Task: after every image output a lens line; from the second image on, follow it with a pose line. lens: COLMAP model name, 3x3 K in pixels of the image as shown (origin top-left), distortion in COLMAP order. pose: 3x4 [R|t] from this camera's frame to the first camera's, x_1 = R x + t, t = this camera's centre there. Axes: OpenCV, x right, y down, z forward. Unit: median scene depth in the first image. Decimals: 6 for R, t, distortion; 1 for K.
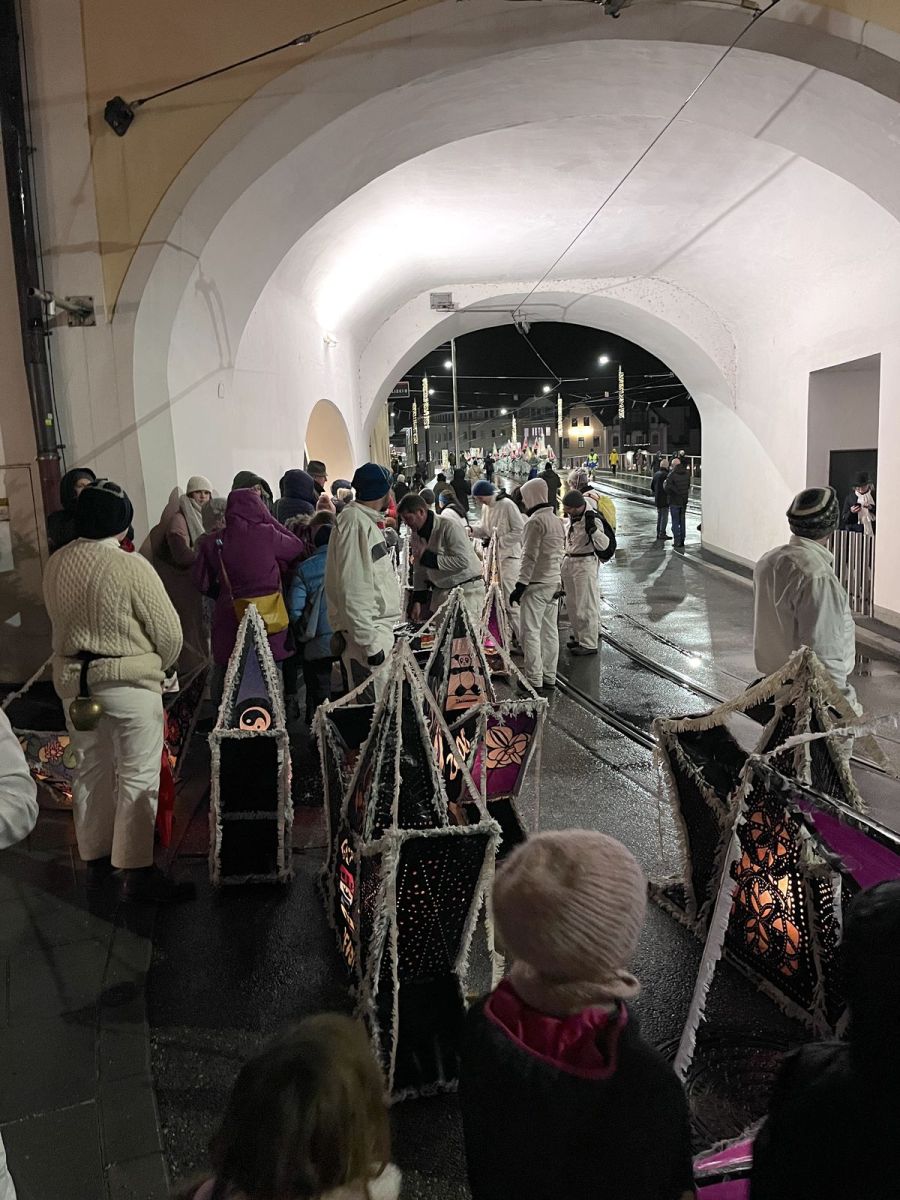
lens RADIAL K [[912.5, 0, 445.2], [0, 912.5, 596.7], [0, 0, 1]] dist [0.012281, 0.000438]
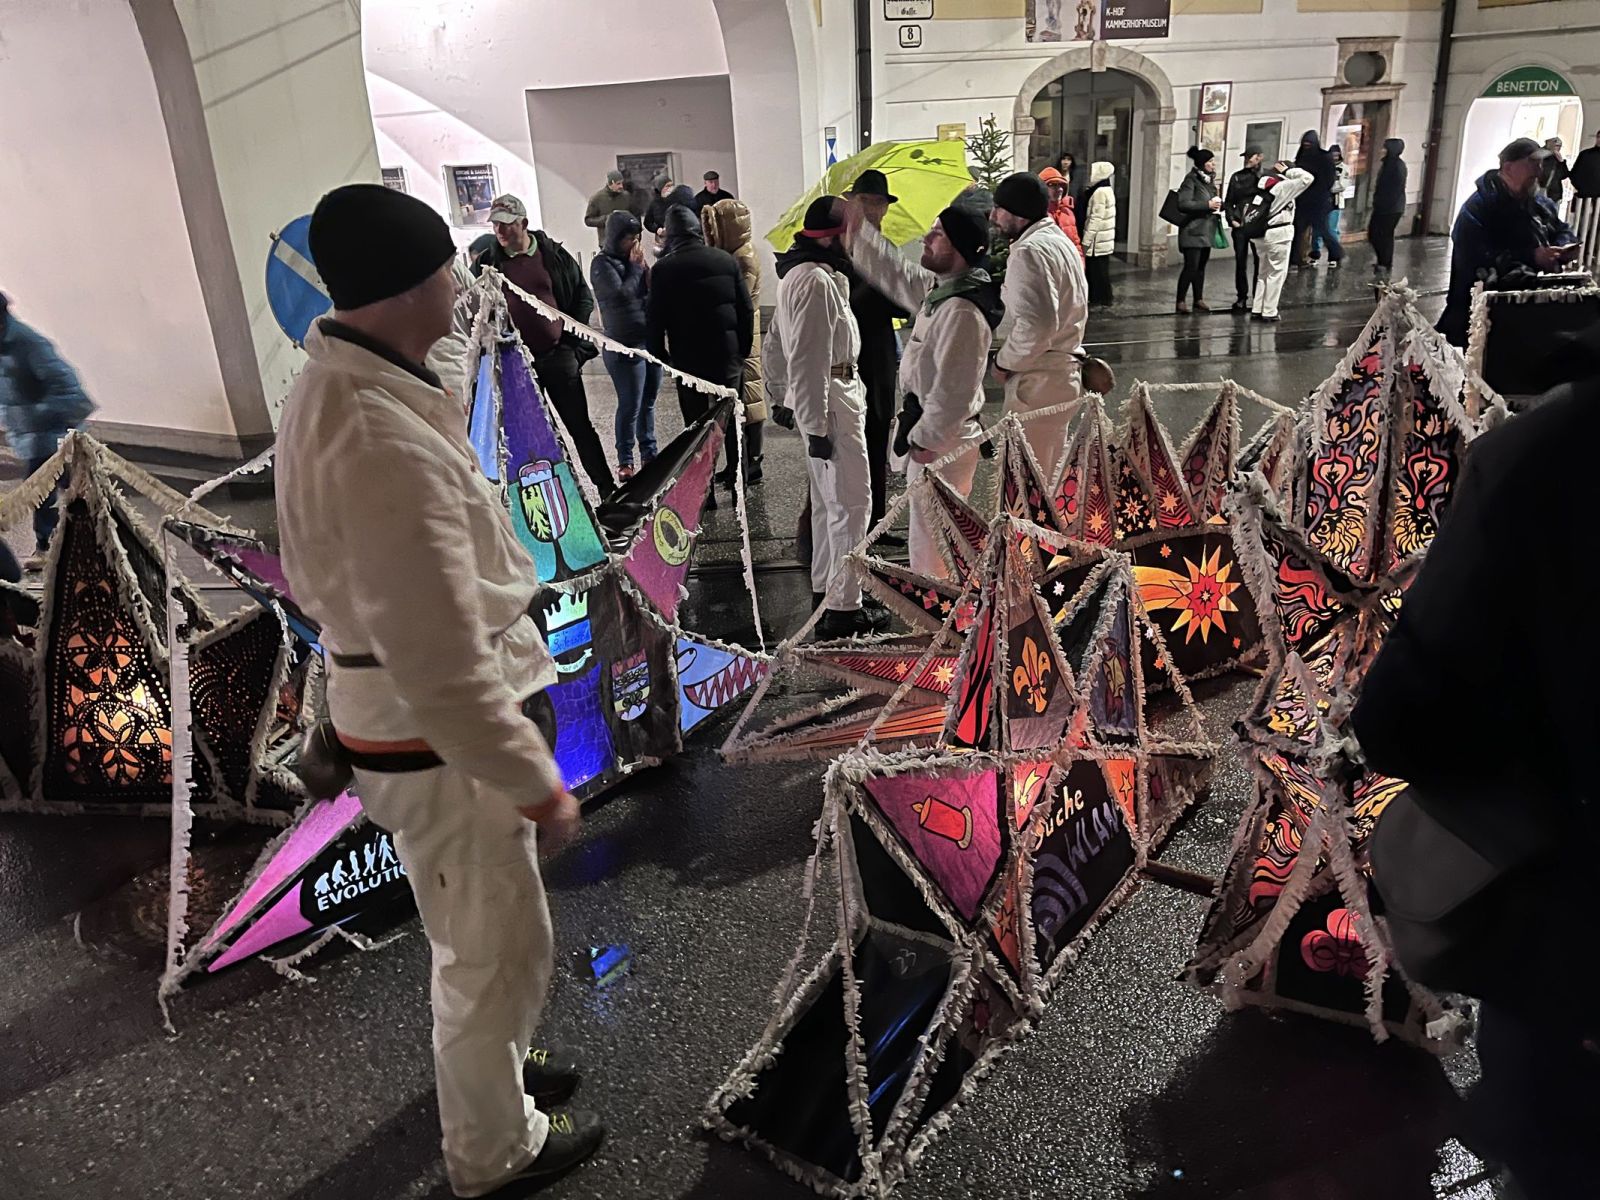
lens RADIAL K [[1216.6, 0, 801.2], [0, 1216.6, 599.2], [0, 0, 1]] dist [0.012281, 0.000438]
pose [[0.447699, -0.308169, 0.839403, -0.316819], [0.162890, 0.951136, 0.262312, 0.015718], [-0.879223, 0.019294, 0.476020, -0.147455]]
